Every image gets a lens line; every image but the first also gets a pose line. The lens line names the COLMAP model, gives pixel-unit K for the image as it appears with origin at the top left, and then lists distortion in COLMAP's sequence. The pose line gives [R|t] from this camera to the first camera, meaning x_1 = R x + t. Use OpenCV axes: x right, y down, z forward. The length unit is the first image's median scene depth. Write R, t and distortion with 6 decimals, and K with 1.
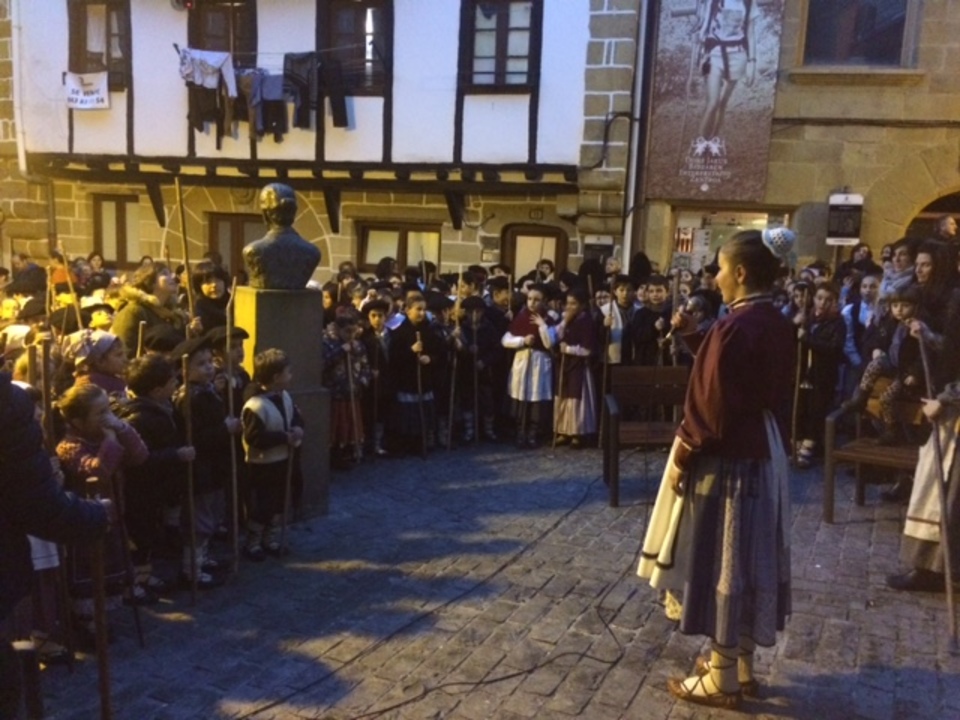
lens RADIAL K [[819.5, 0, 467.0], [0, 819.5, 341.5], [0, 0, 1]] dist [0.079150, -0.095838]
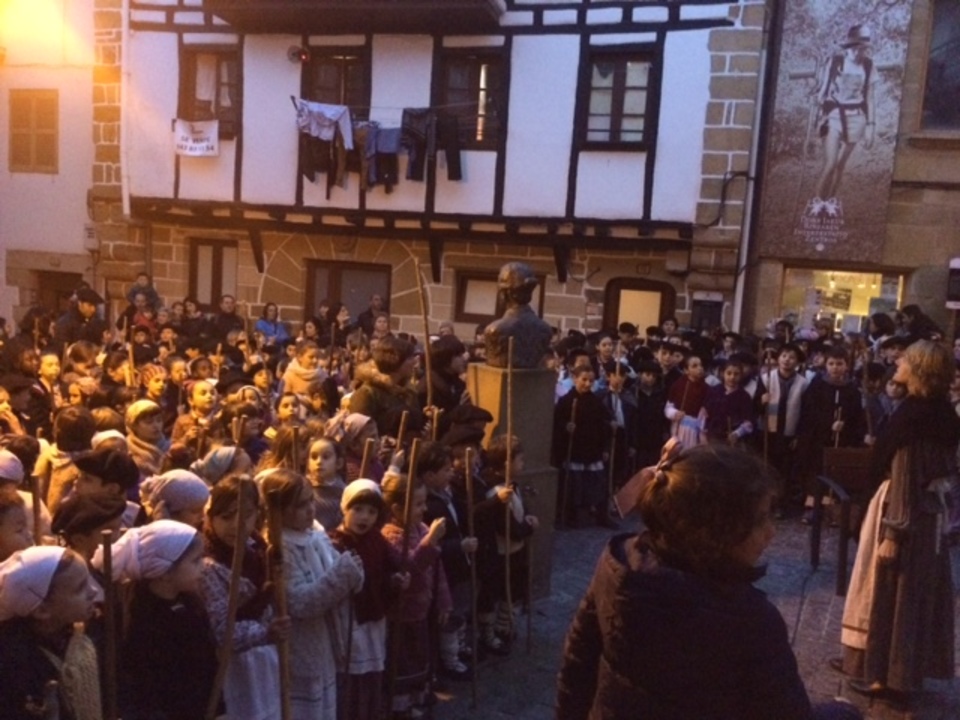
lens RADIAL K [[819.5, 0, 455.4], [0, 819.5, 336.0], [0, 0, 1]] dist [0.079150, -0.095838]
pose [[0.999773, 0.021284, -0.001232, -0.144438], [-0.021316, 0.998918, -0.041342, -0.028058], [0.000351, 0.041358, 0.999144, 0.004316]]
